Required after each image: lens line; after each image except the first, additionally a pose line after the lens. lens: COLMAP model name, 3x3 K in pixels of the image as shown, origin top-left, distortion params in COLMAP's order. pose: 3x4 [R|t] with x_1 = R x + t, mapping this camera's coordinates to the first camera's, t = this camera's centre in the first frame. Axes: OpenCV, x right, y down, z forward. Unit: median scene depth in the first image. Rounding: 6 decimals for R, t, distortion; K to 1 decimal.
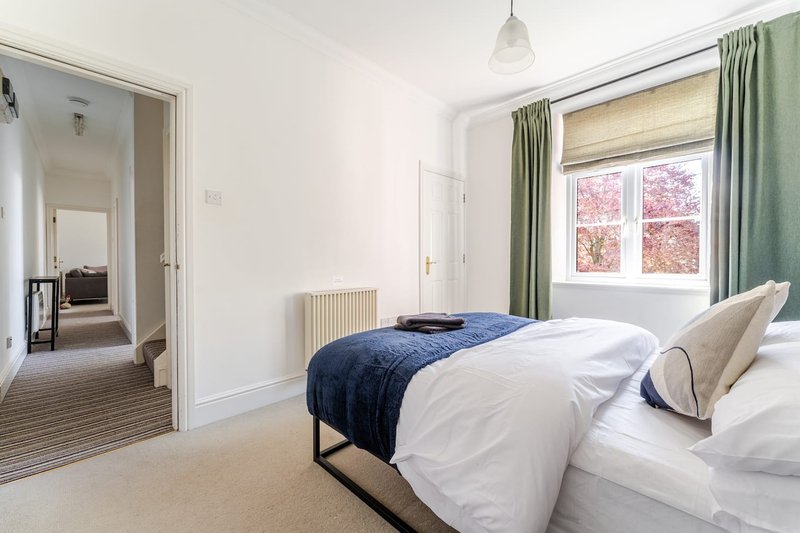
lens RADIAL K [[315.2, 0, 402.5], [0, 315.2, 264.7], [0, 0, 1]] dist [0.002303, 0.000243]
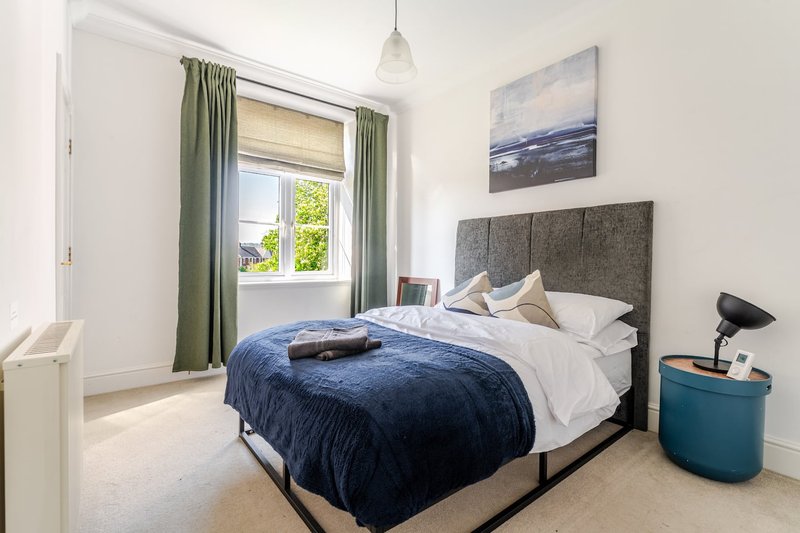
lens RADIAL K [[353.6, 0, 399.1], [0, 353.6, 265.0], [0, 0, 1]] dist [-0.000711, -0.000045]
pose [[0.169168, -0.007255, 0.985561, -0.433325], [0.001601, 0.999974, 0.007086, -0.003300], [-0.985586, 0.000379, 0.169175, 0.415430]]
